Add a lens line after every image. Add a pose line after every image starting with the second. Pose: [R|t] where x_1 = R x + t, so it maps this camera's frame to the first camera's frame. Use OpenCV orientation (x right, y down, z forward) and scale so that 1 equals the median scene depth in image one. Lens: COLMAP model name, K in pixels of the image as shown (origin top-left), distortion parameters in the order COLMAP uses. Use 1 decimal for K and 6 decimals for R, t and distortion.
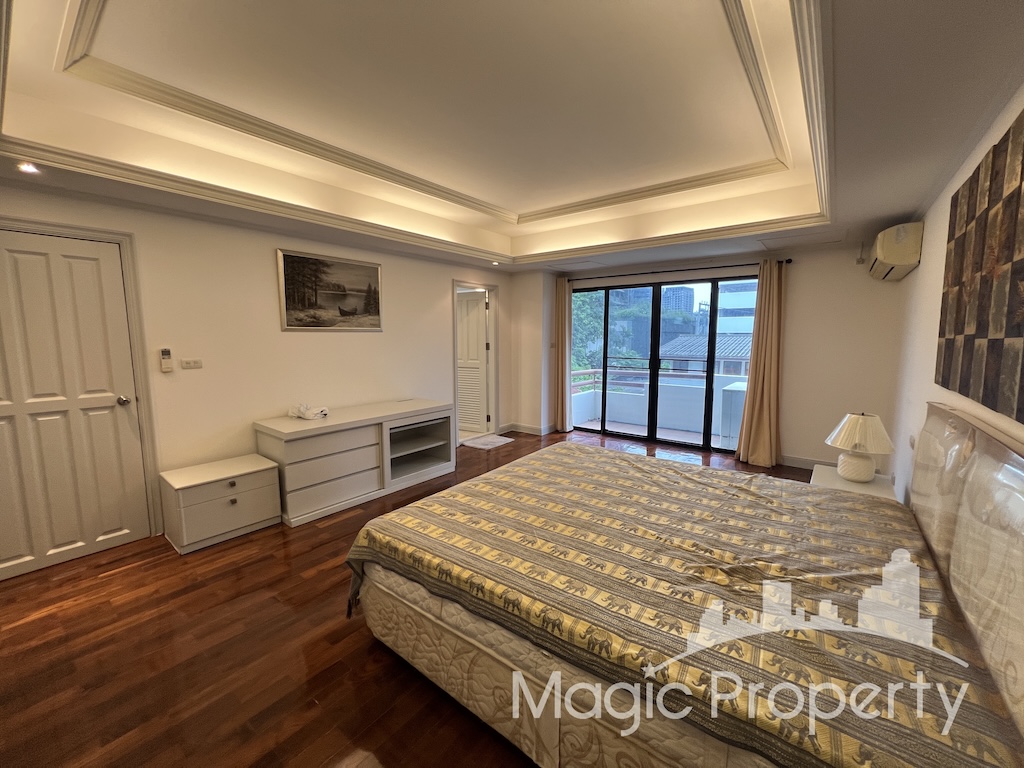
lens RADIAL K [[410.5, 0, 511.0], [0, 410.5, 381.8], [0, 0, 1]] dist [-0.001792, -0.000073]
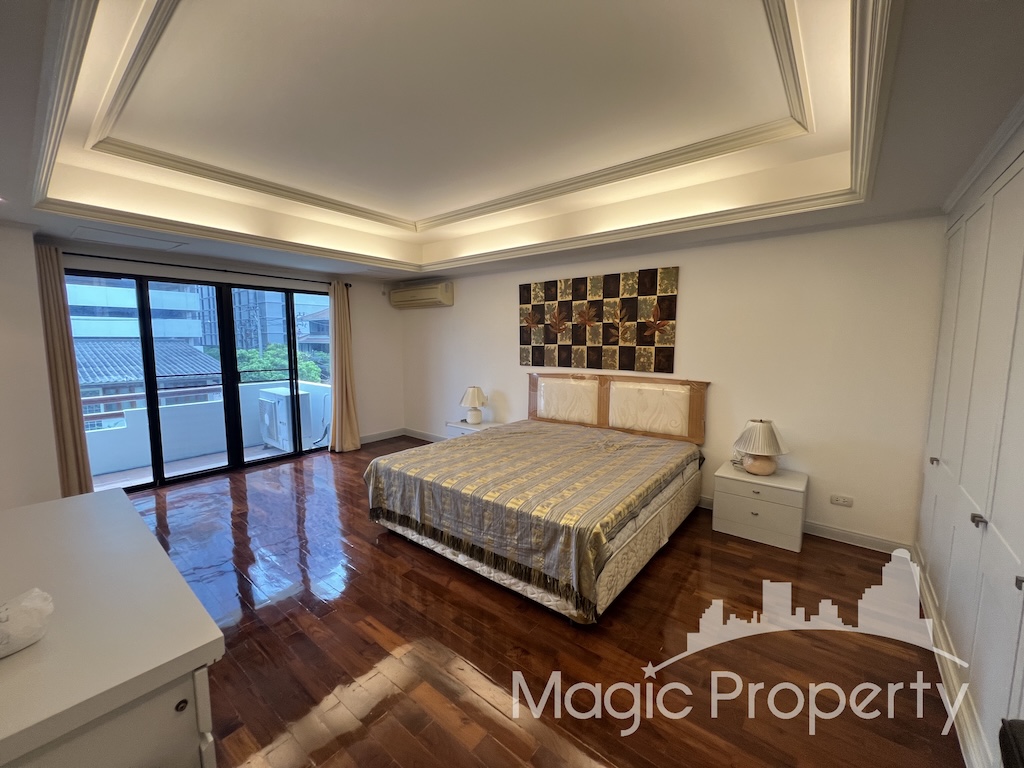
lens RADIAL K [[410.5, 0, 511.0], [0, 410.5, 381.8], [0, 0, 1]] dist [-0.001792, -0.000073]
pose [[0.015162, -0.102921, 0.994574, -0.704552], [0.112506, 0.988547, 0.100582, -0.080922], [-0.993535, 0.110370, 0.026567, 0.575653]]
